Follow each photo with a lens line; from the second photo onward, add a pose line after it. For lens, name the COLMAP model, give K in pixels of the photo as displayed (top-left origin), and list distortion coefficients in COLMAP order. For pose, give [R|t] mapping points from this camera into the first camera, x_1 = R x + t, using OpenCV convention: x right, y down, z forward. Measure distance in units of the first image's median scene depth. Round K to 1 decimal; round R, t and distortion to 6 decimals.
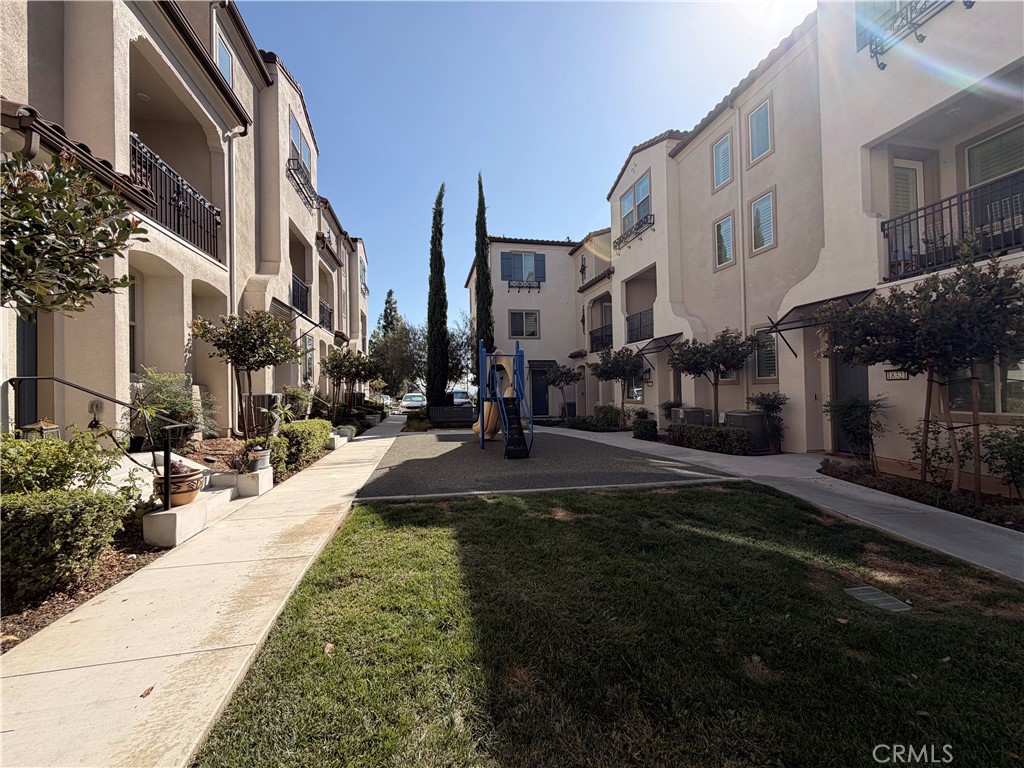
lens RADIAL K [[409.3, 0, 512.1], [0, 409.3, 382.8], [0, 0, 1]] dist [0.008793, -0.000688]
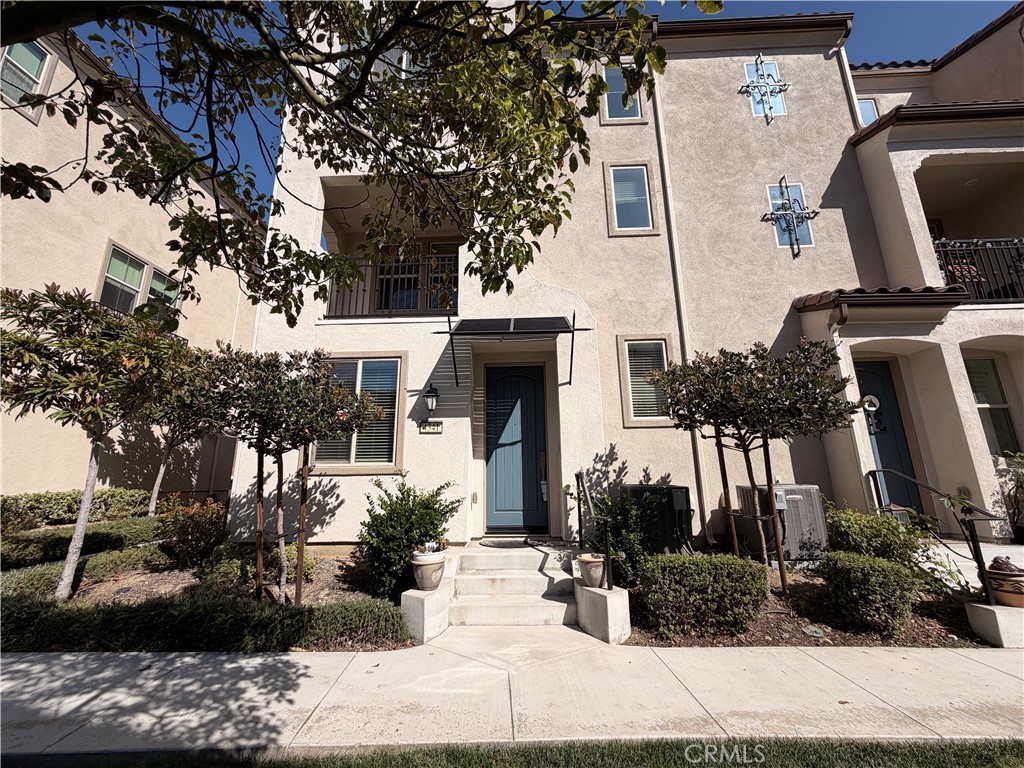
lens RADIAL K [[409.3, 0, 508.4], [0, 409.3, 384.6], [0, 0, 1]] dist [0.008793, -0.000688]
pose [[-0.232458, -0.199904, -0.951841, 0.538204], [0.036210, 0.976193, -0.213862, -0.044958], [0.971932, -0.084180, -0.219685, 0.136100]]
